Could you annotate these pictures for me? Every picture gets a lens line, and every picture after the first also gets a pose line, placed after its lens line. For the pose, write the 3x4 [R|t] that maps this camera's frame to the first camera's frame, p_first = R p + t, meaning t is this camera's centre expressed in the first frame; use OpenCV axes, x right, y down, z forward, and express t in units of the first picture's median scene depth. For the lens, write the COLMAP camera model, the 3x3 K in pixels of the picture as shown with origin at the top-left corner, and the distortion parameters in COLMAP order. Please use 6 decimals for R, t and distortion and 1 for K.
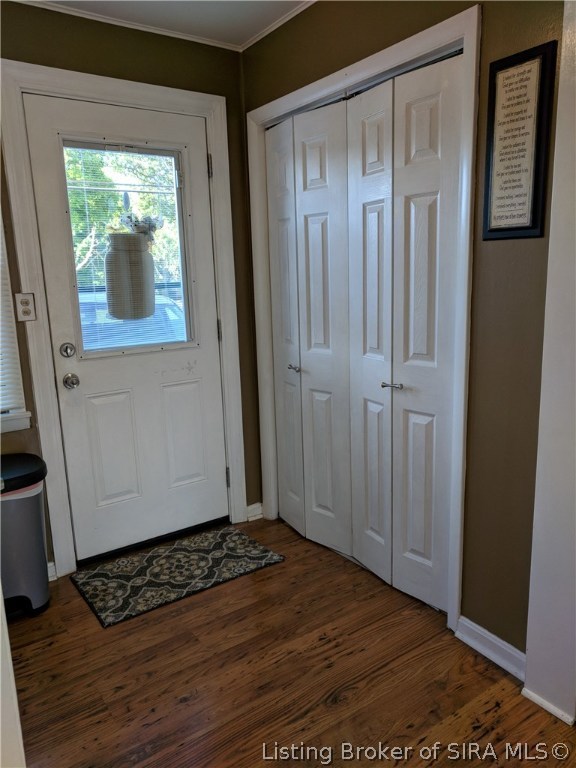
lens RADIAL K [[580.8, 0, 290.1], [0, 580.8, 385.8], [0, 0, 1]] dist [0.005197, 0.015701]
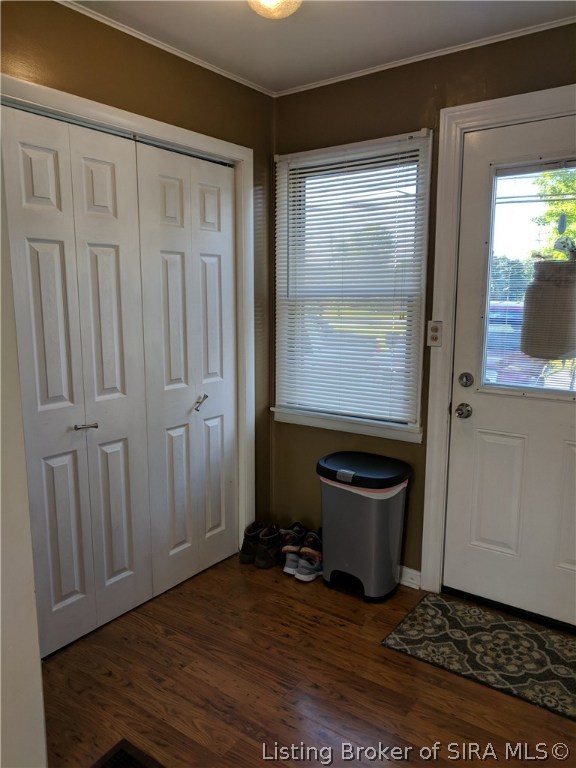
lens RADIAL K [[580.8, 0, 291.6], [0, 580.8, 384.9], [0, 0, 1]] dist [0.005197, 0.015701]
pose [[0.326323, 0.178166, -0.928316, 0.463149], [-0.198977, 0.973019, 0.116801, -0.112657], [0.924079, 0.146599, 0.352969, 0.380152]]
